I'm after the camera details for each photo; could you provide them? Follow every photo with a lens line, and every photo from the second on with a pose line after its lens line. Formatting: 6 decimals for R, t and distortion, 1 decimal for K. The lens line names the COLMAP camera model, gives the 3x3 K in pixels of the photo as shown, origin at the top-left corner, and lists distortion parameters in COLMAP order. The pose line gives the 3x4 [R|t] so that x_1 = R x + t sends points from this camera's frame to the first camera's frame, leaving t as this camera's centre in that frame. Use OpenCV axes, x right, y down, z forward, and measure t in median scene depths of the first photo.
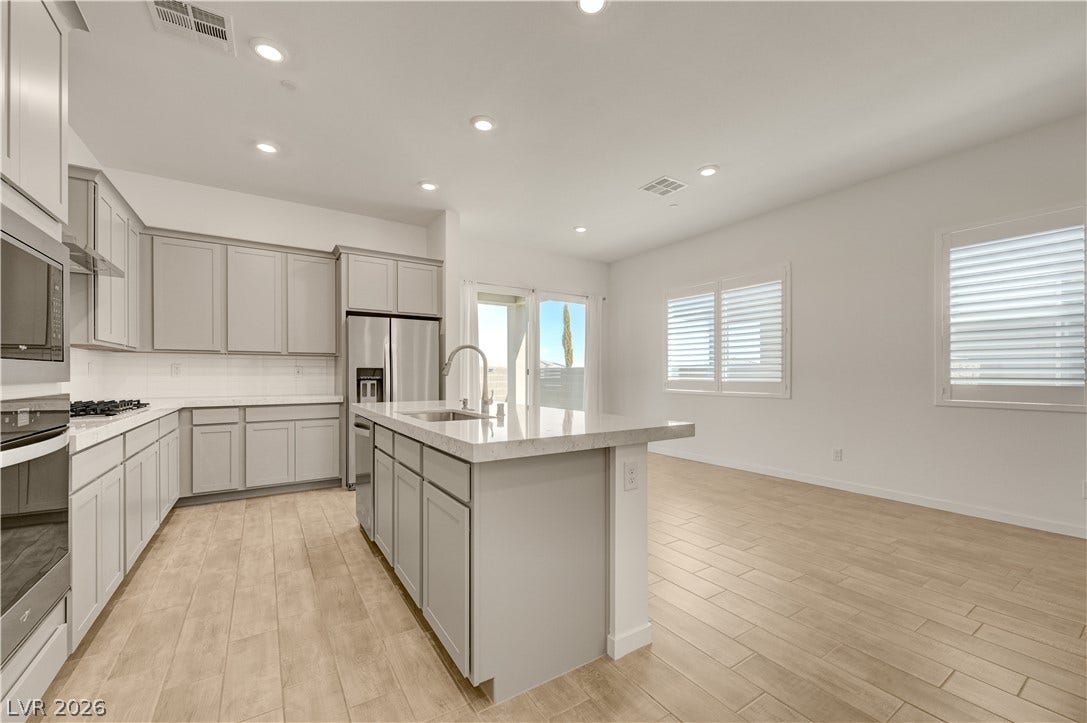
lens RADIAL K [[426.7, 0, 544.4], [0, 426.7, 375.1], [0, 0, 1]] dist [-0.000498, 0.000201]
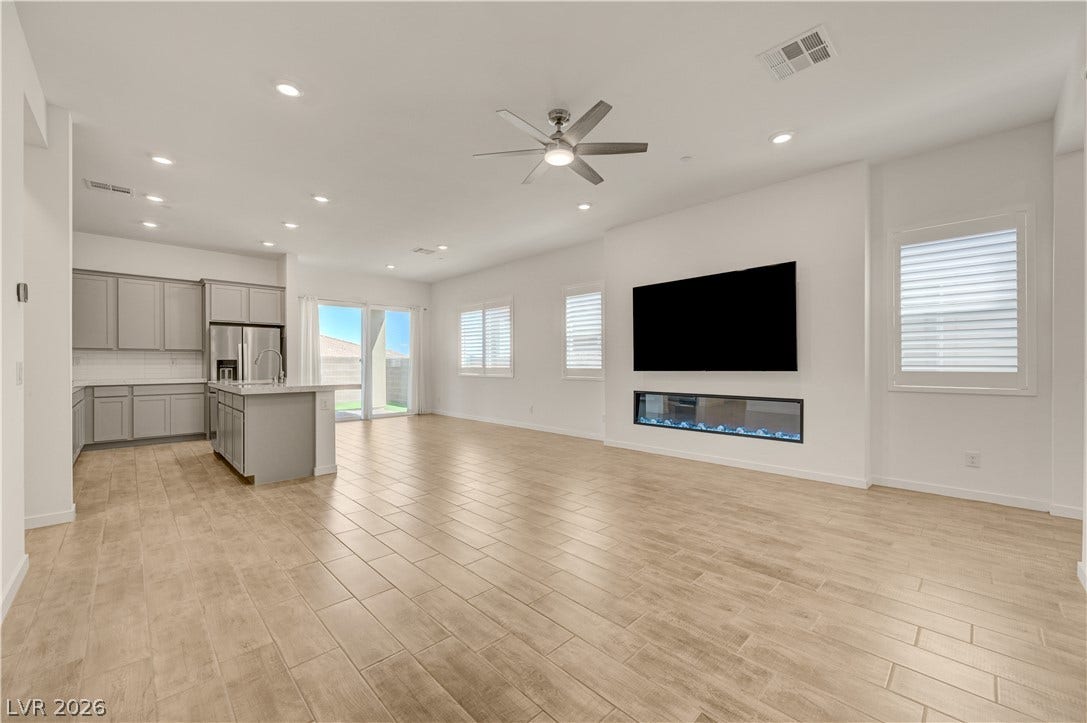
lens RADIAL K [[426.7, 0, 543.9], [0, 426.7, 363.0], [0, 0, 1]] dist [-0.000498, 0.000201]
pose [[0.981565, -0.002864, 0.191106, 0.406764], [0.003247, 0.999993, -0.001691, 0.000819], [-0.191100, 0.002281, 0.981568, -0.703808]]
